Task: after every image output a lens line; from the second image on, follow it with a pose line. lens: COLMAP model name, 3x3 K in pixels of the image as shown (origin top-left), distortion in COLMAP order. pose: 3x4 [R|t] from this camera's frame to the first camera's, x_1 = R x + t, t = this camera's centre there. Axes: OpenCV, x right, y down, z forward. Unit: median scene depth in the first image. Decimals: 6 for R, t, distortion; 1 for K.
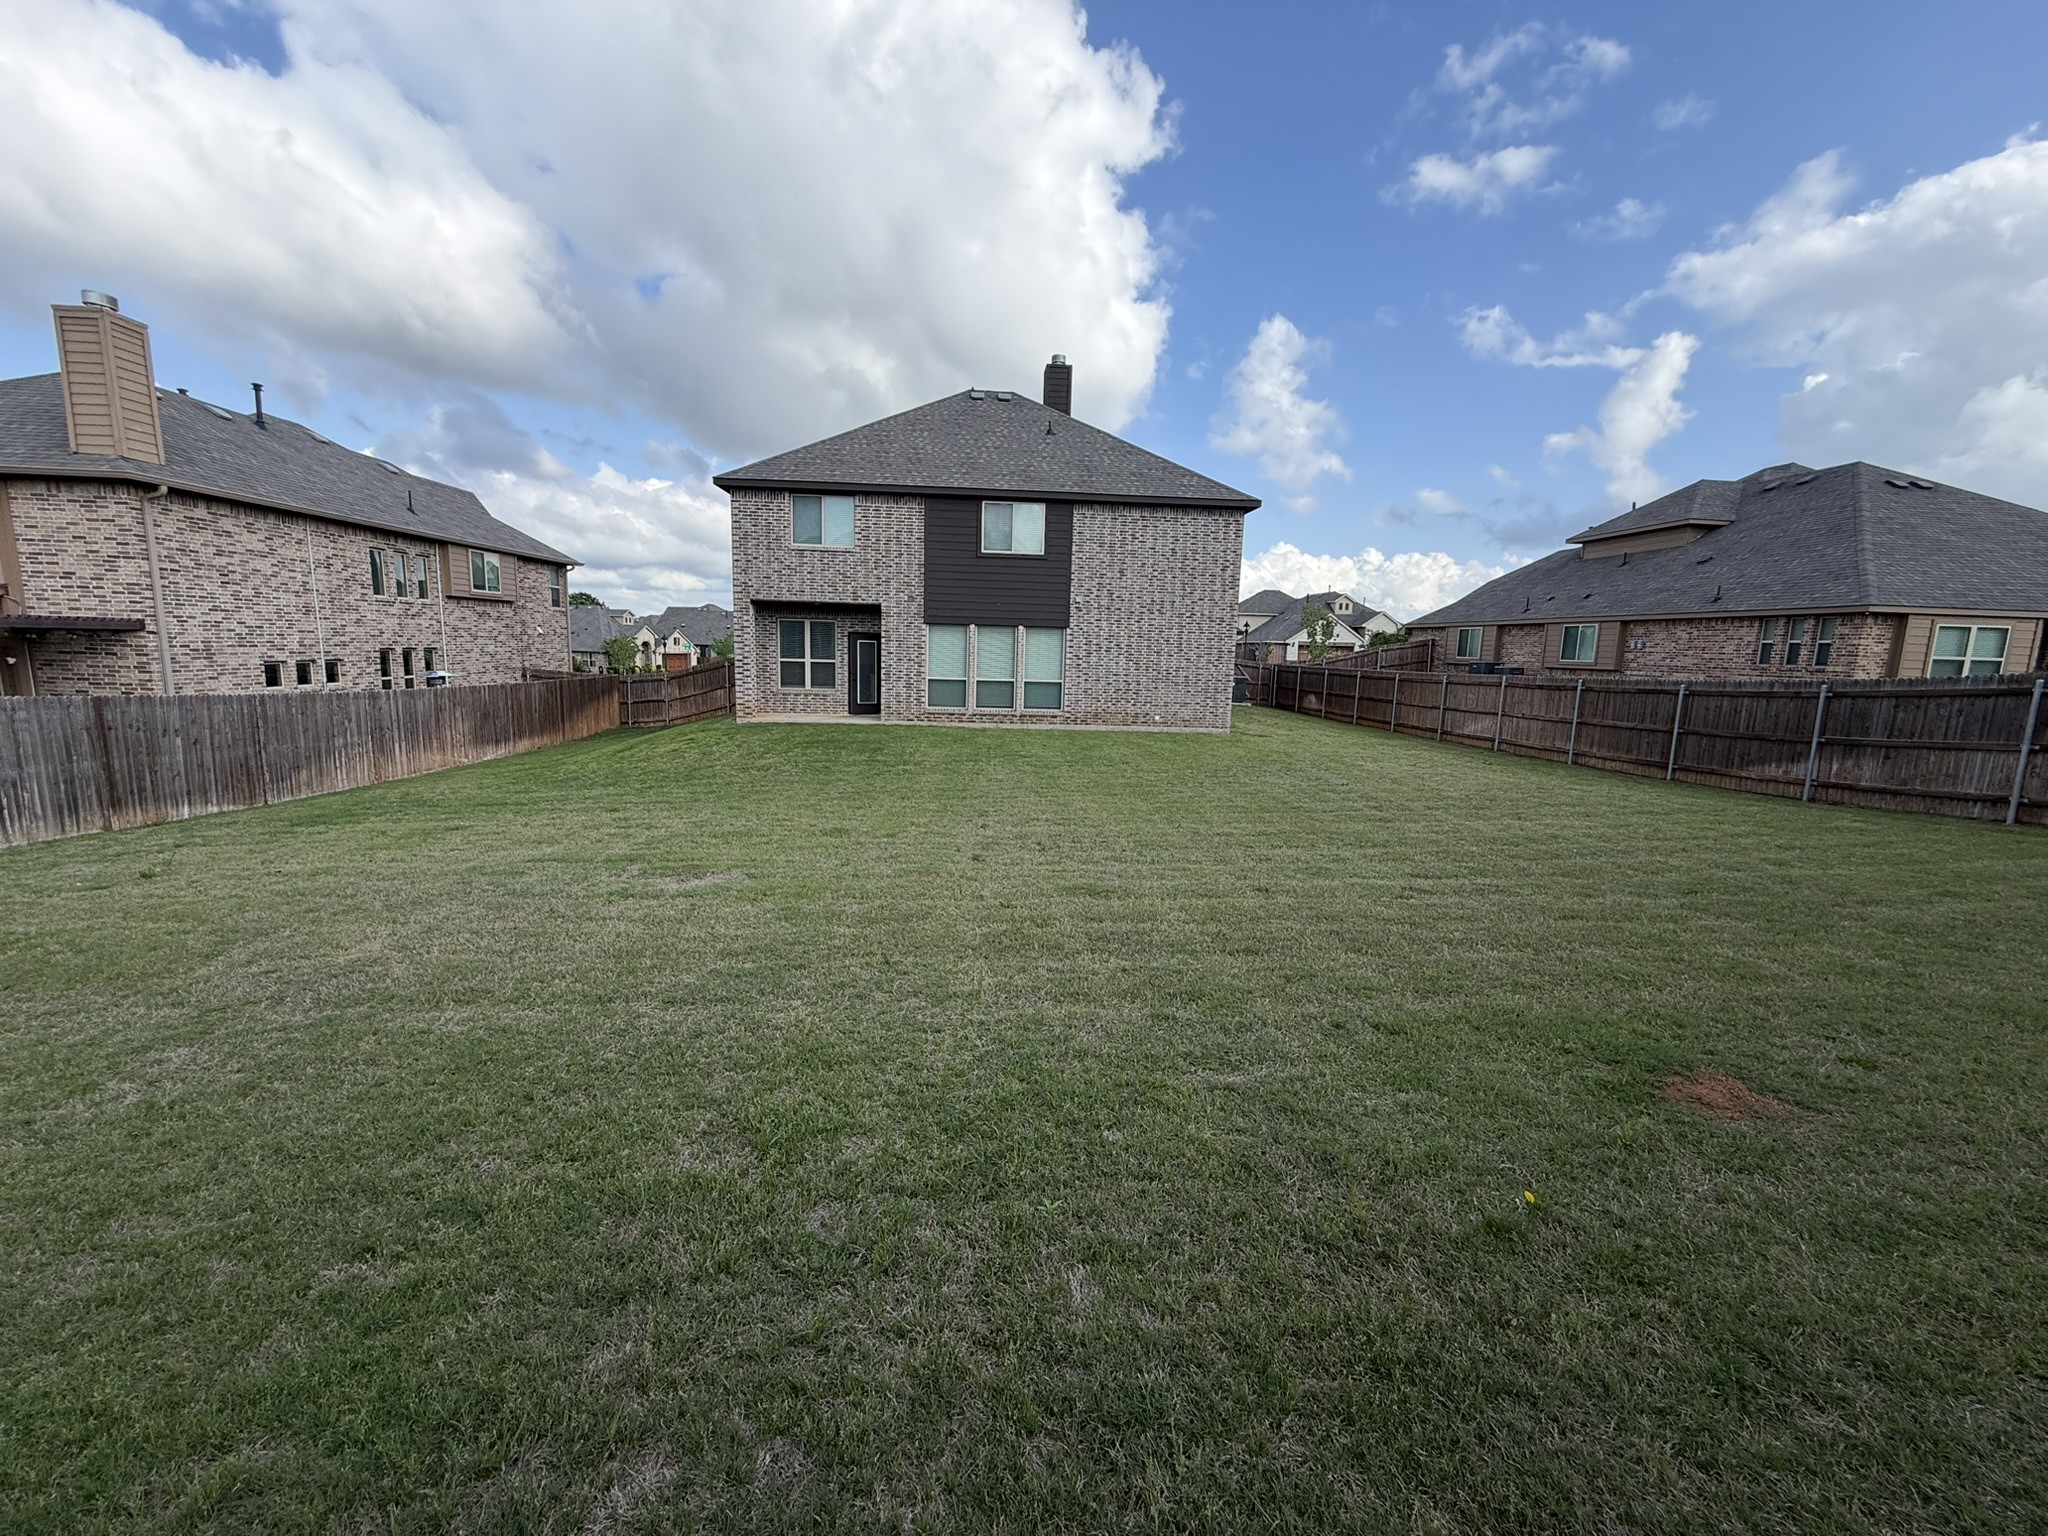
lens RADIAL K [[816.9, 0, 1019.7], [0, 816.9, 775.0], [0, 0, 1]] dist [0.002256, 0.000261]
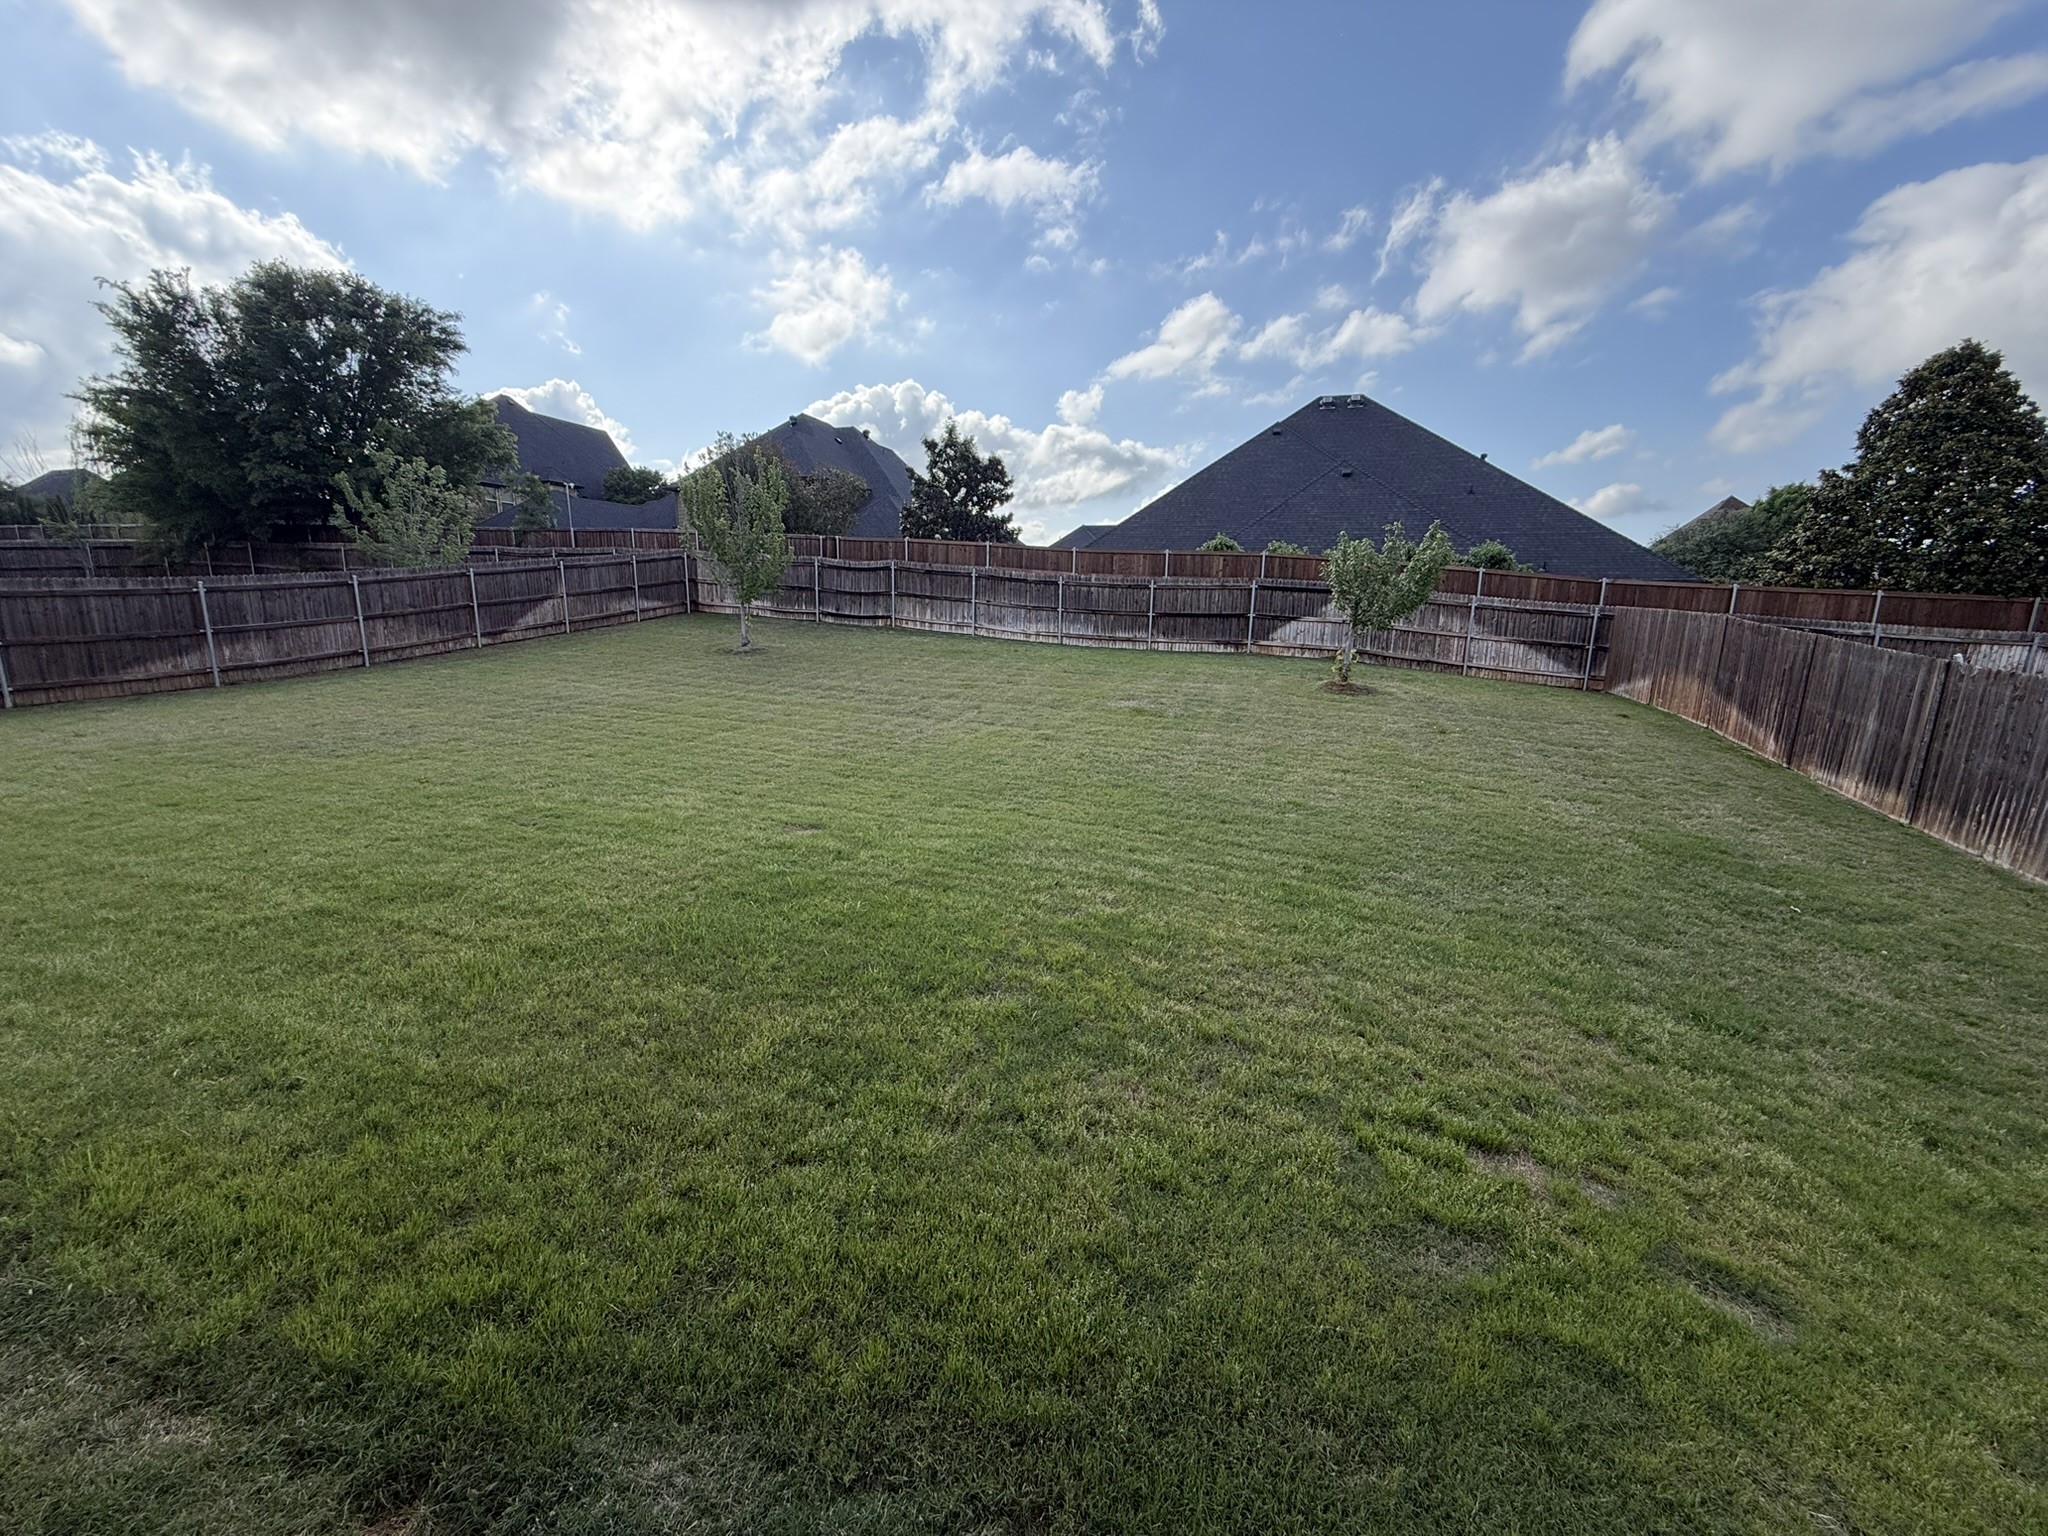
lens RADIAL K [[816.9, 0, 1023.4], [0, 816.9, 770.4], [0, 0, 1]] dist [0.002256, 0.000261]
pose [[-0.985323, -0.082095, 0.149661, -0.303699], [-0.026555, 0.939803, 0.340685, -0.275644], [-0.168620, 0.331710, -0.928189, 1.921688]]
